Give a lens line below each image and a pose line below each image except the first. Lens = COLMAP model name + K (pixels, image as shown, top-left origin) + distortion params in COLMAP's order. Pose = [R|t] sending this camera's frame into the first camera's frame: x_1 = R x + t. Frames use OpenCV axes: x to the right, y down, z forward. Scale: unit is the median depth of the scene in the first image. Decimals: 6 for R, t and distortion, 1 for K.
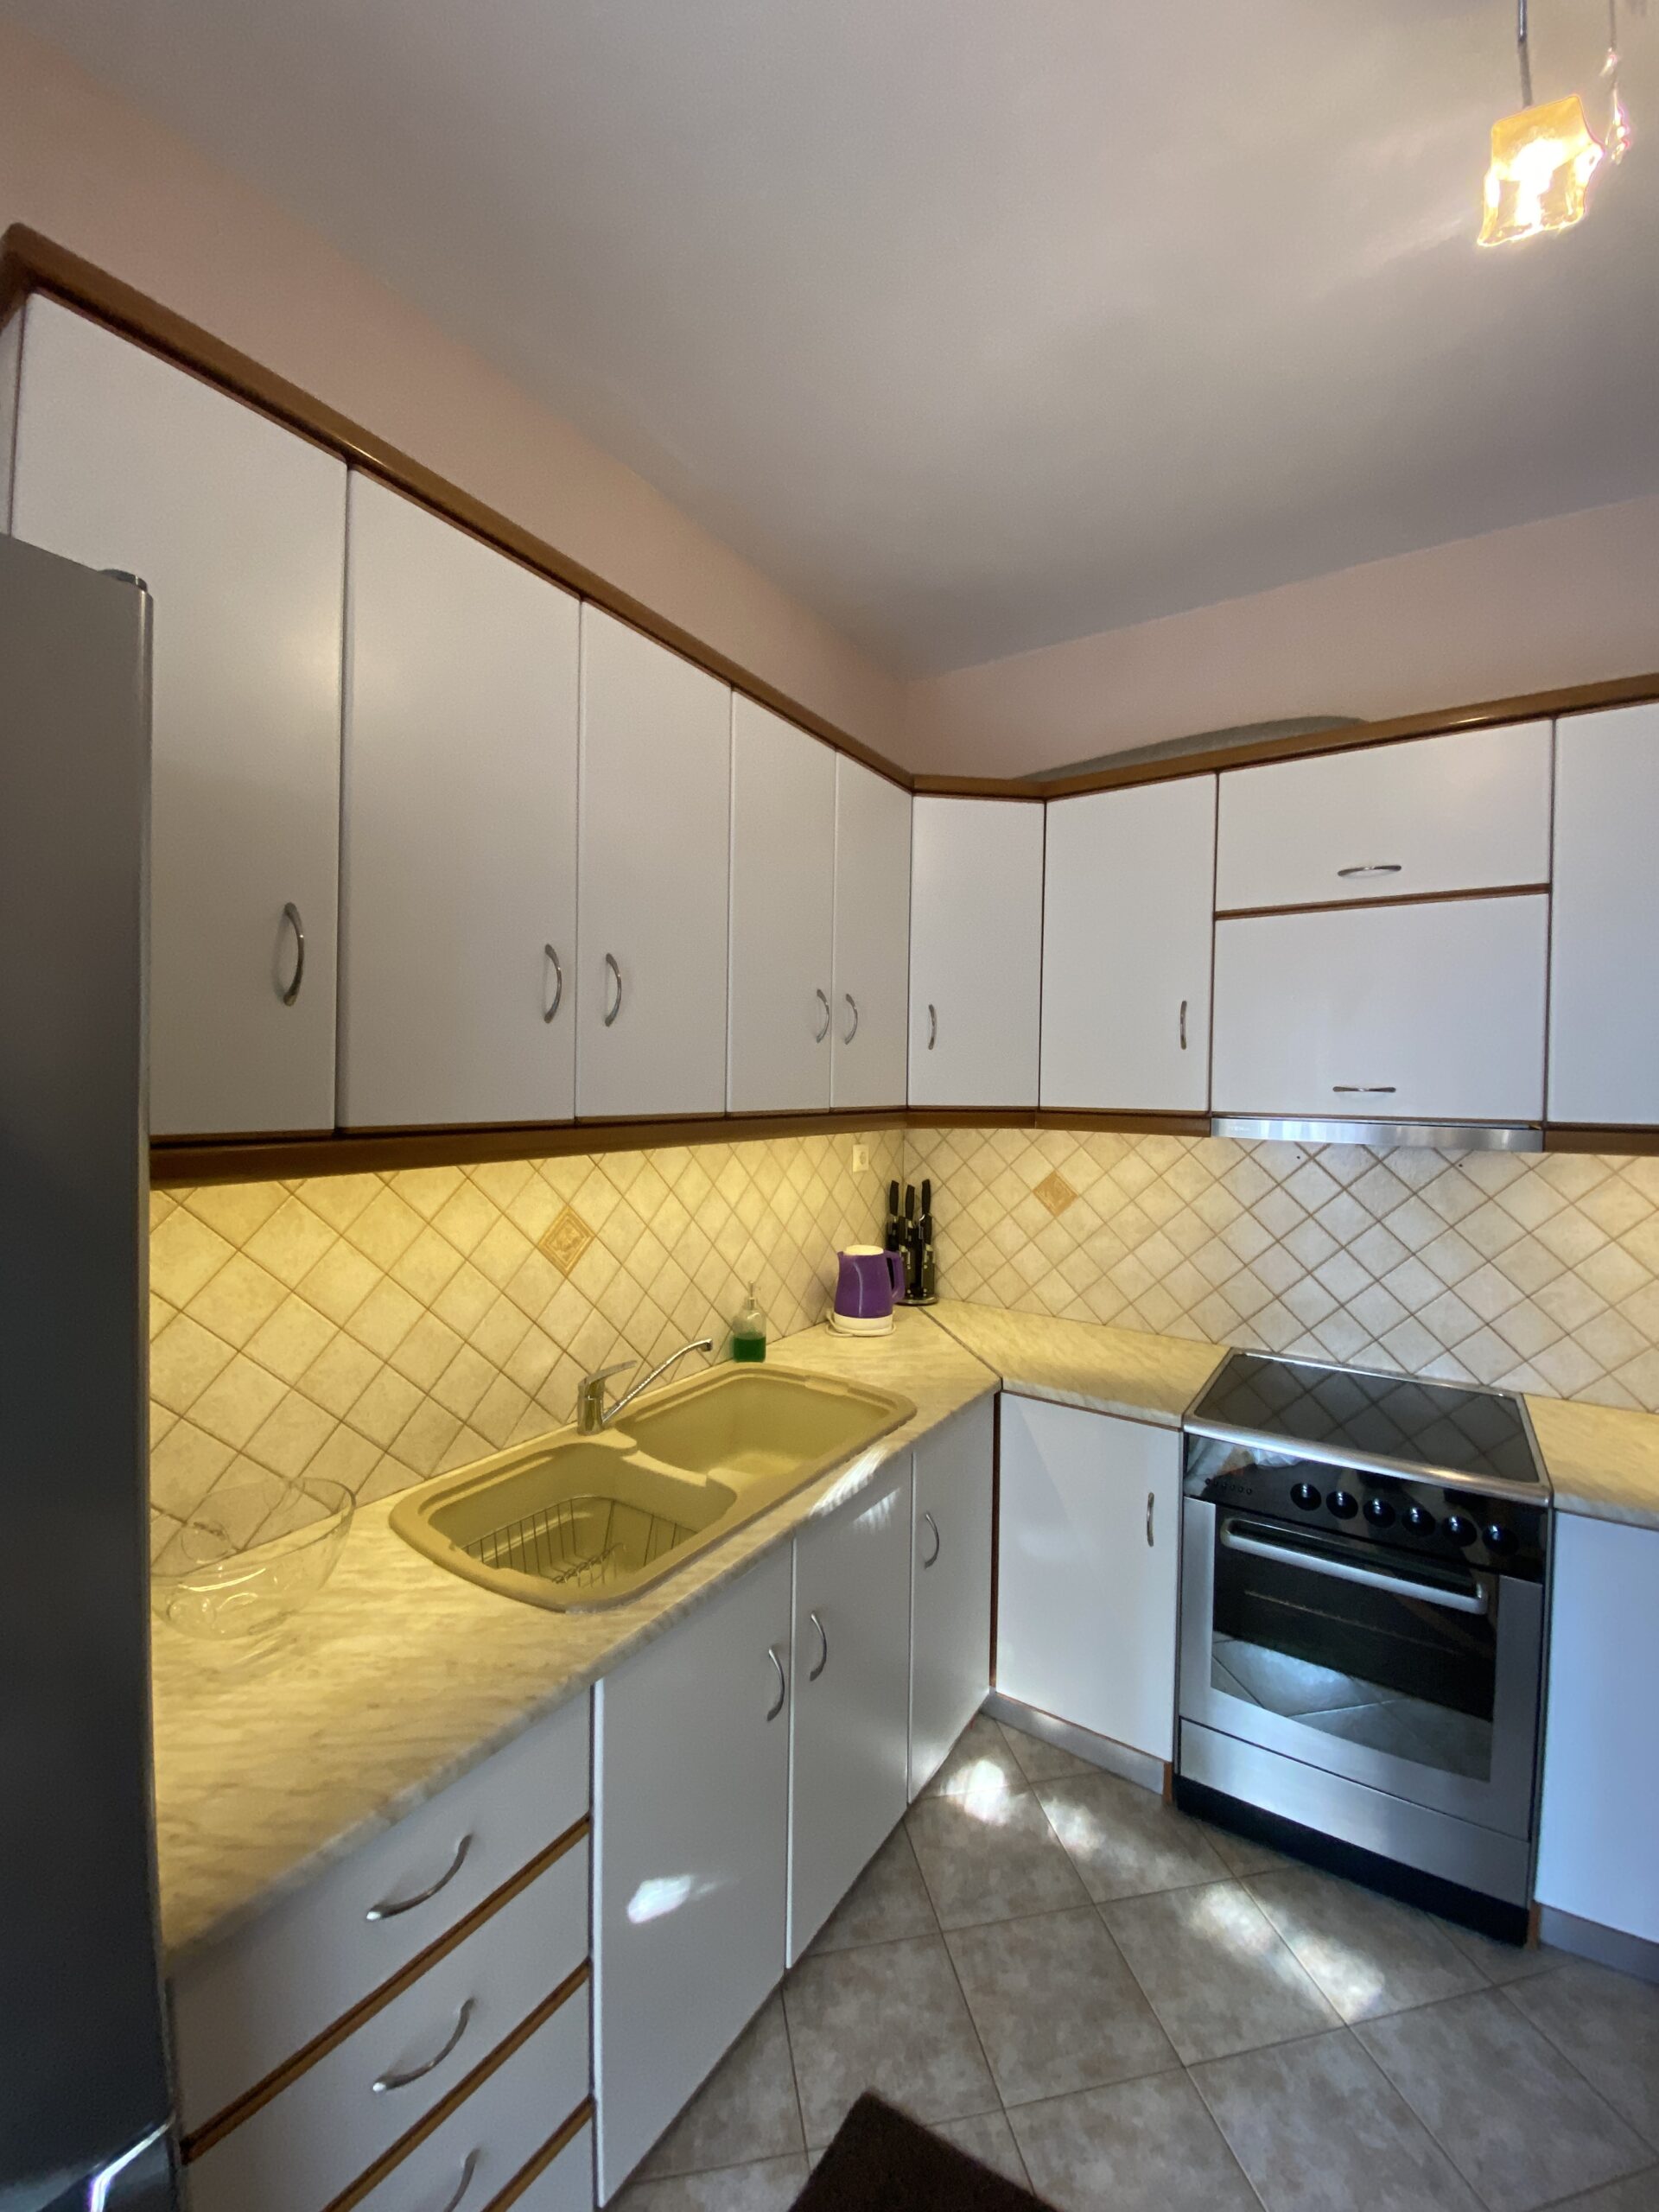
lens RADIAL K [[891.5, 0, 826.9], [0, 891.5, 1088.6], [0, 0, 1]] dist [0.008741, -0.015200]
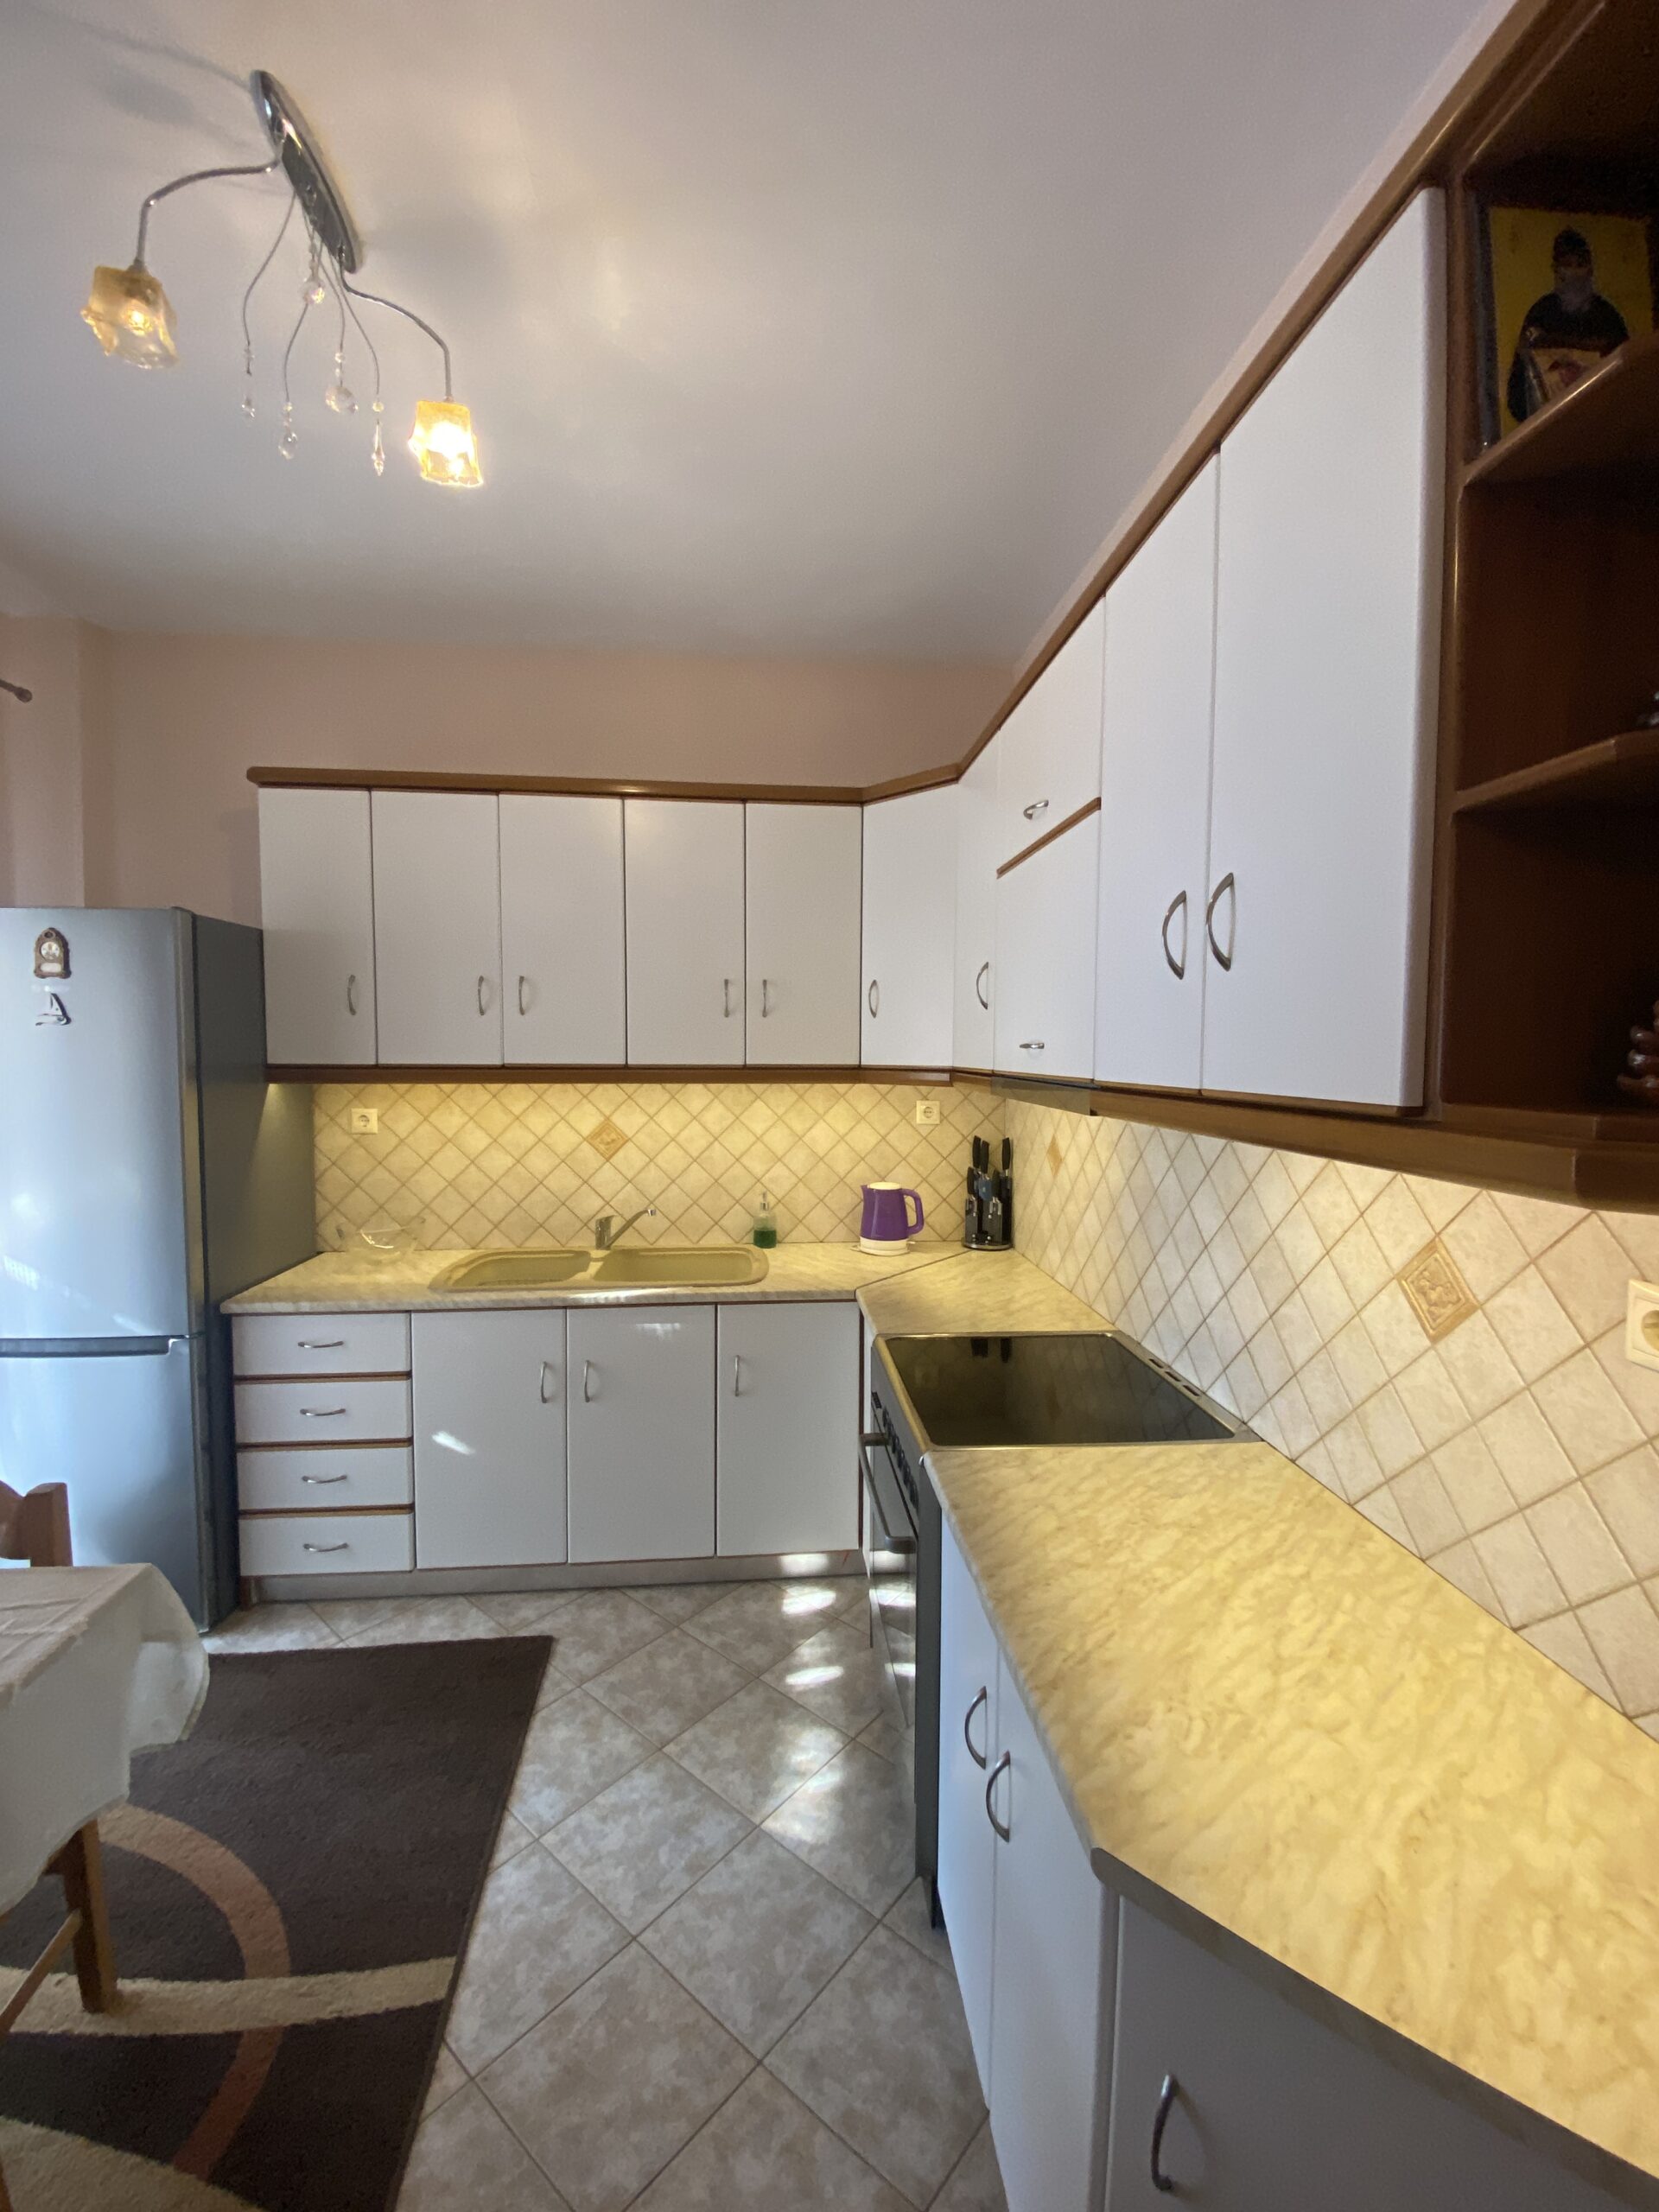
lens RADIAL K [[891.5, 0, 837.5], [0, 891.5, 1079.4], [0, 0, 1]] dist [0.008741, -0.015200]
pose [[0.628748, 0.017133, -0.777420, 1.328198], [-0.005696, 0.999832, 0.017429, 0.022903], [0.777588, -0.006530, 0.628740, 0.268920]]
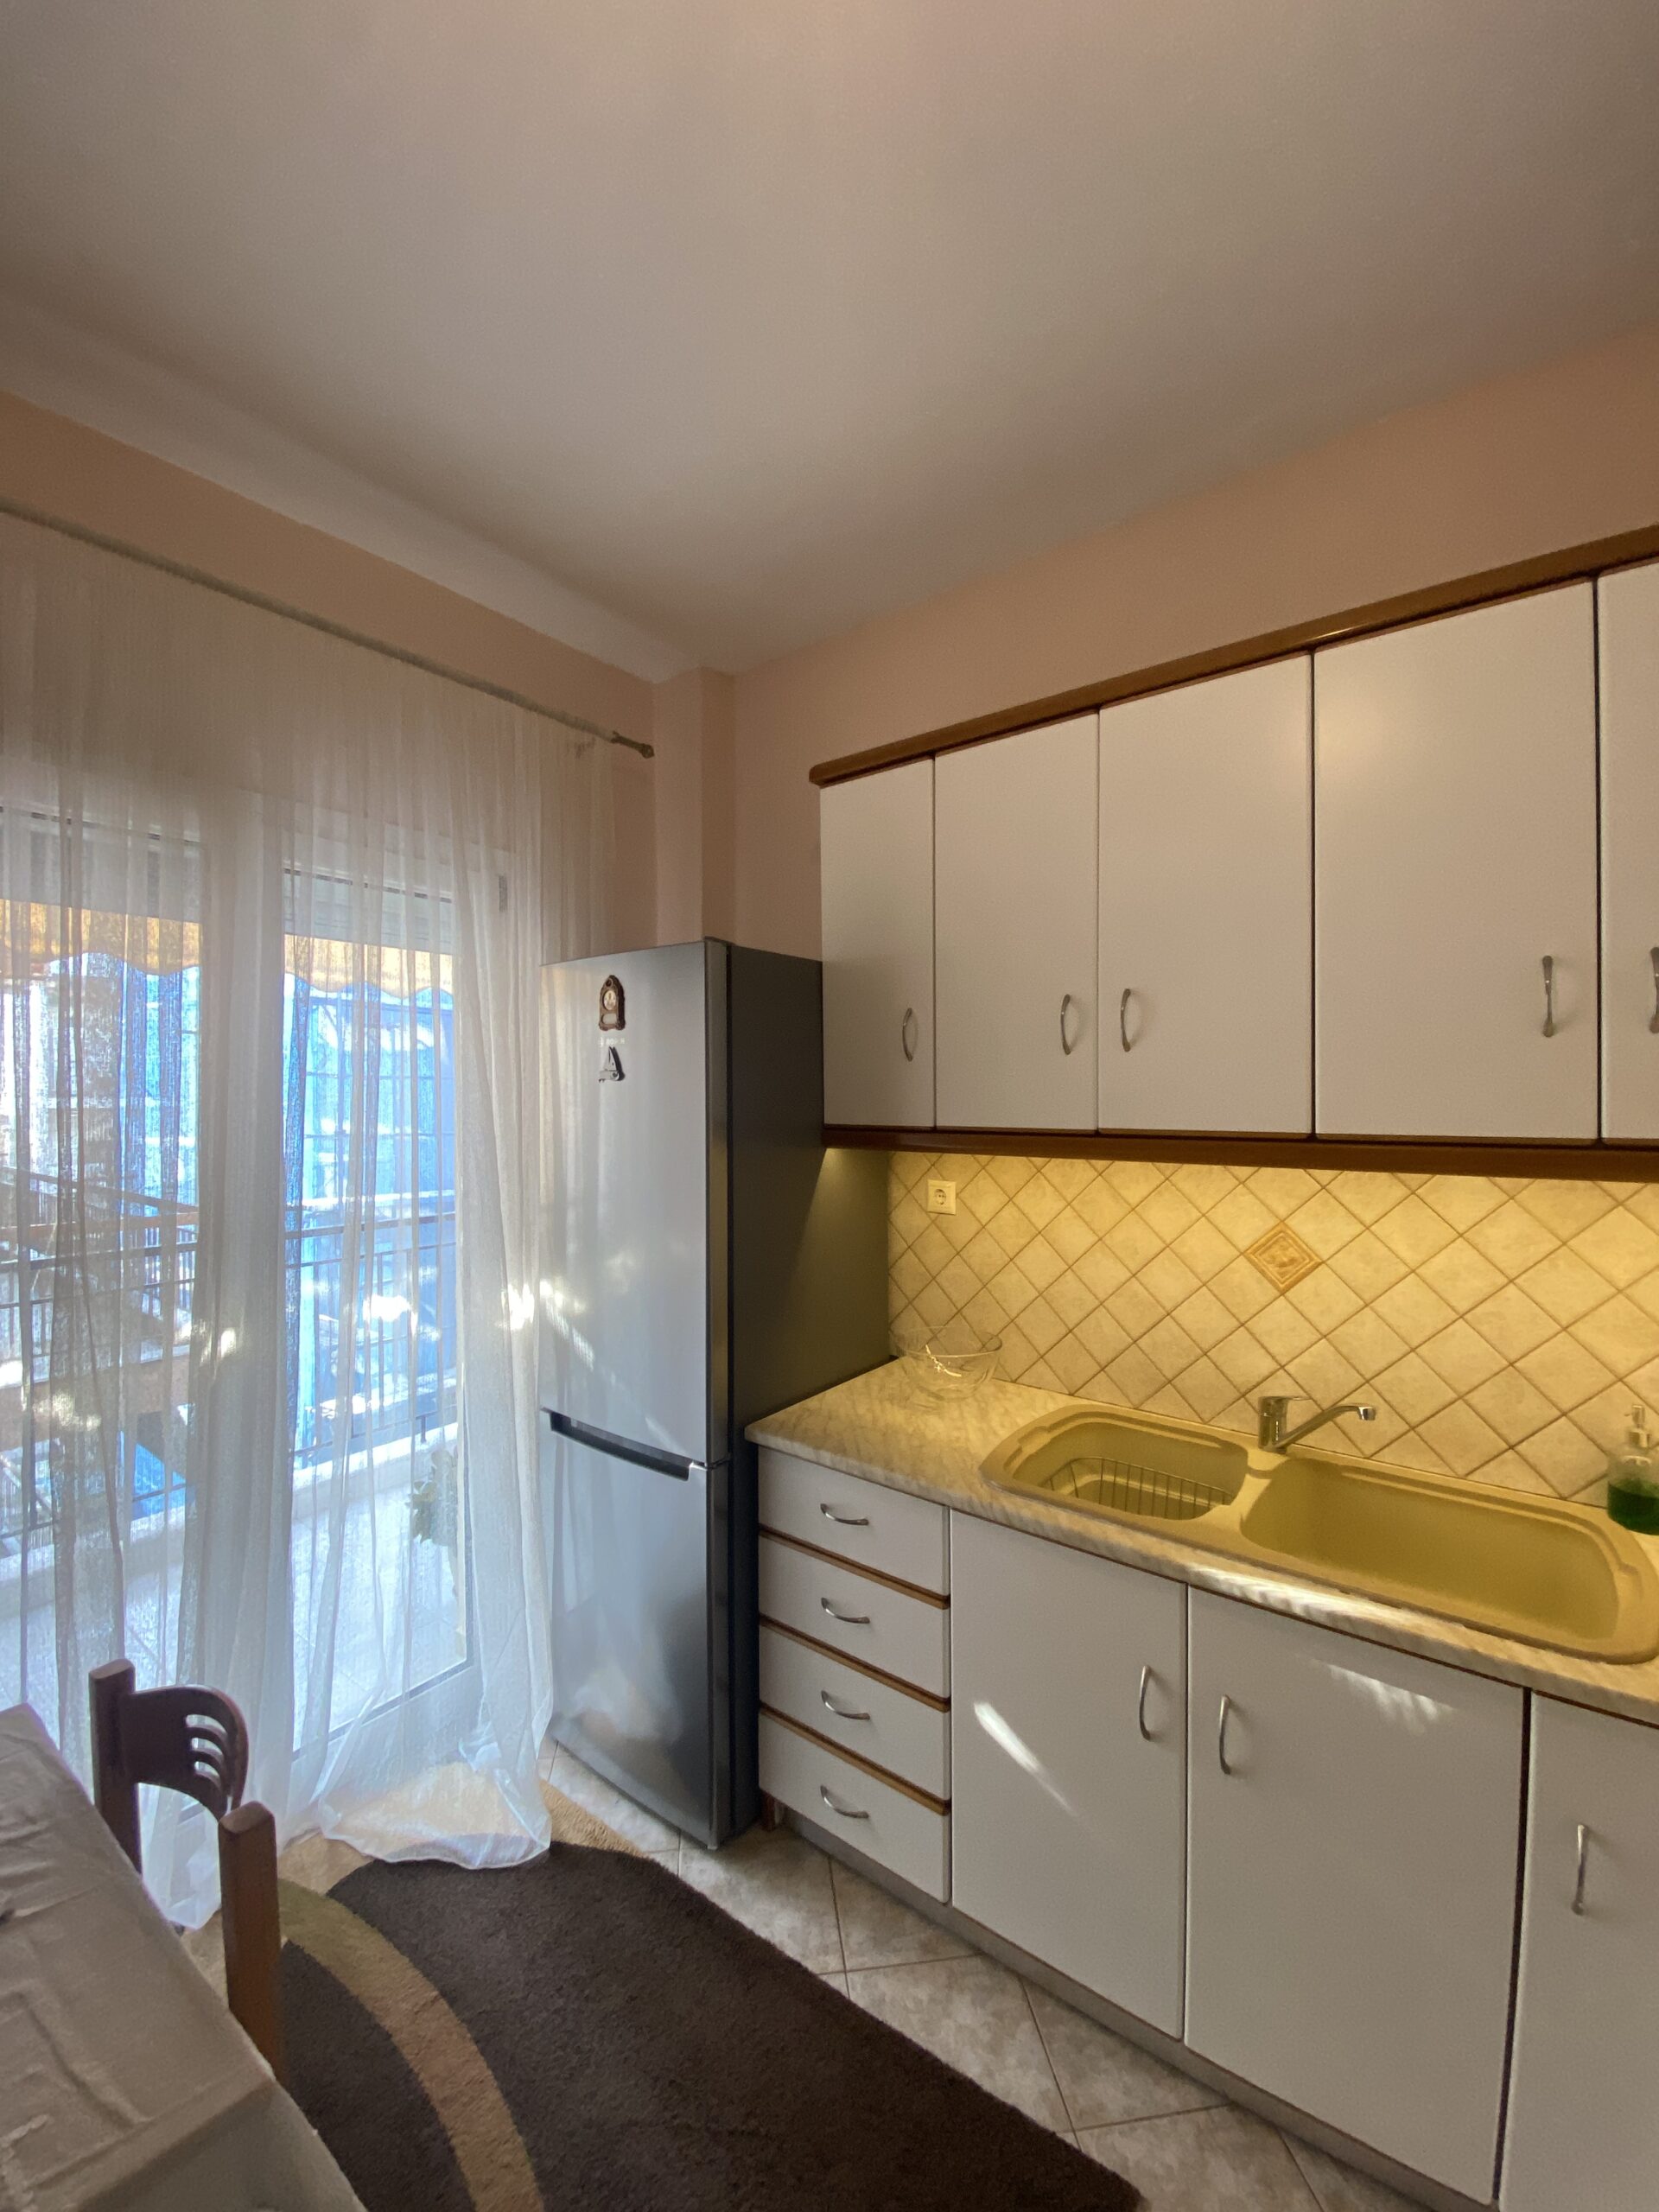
lens RADIAL K [[891.5, 0, 826.1], [0, 891.5, 1088.2], [0, 0, 1]] dist [0.008741, -0.015200]
pose [[-0.076810, -0.015892, -0.996919, 0.766648], [-0.008303, 0.999848, -0.015299, -0.001721], [0.997011, 0.007102, -0.076930, 0.565930]]
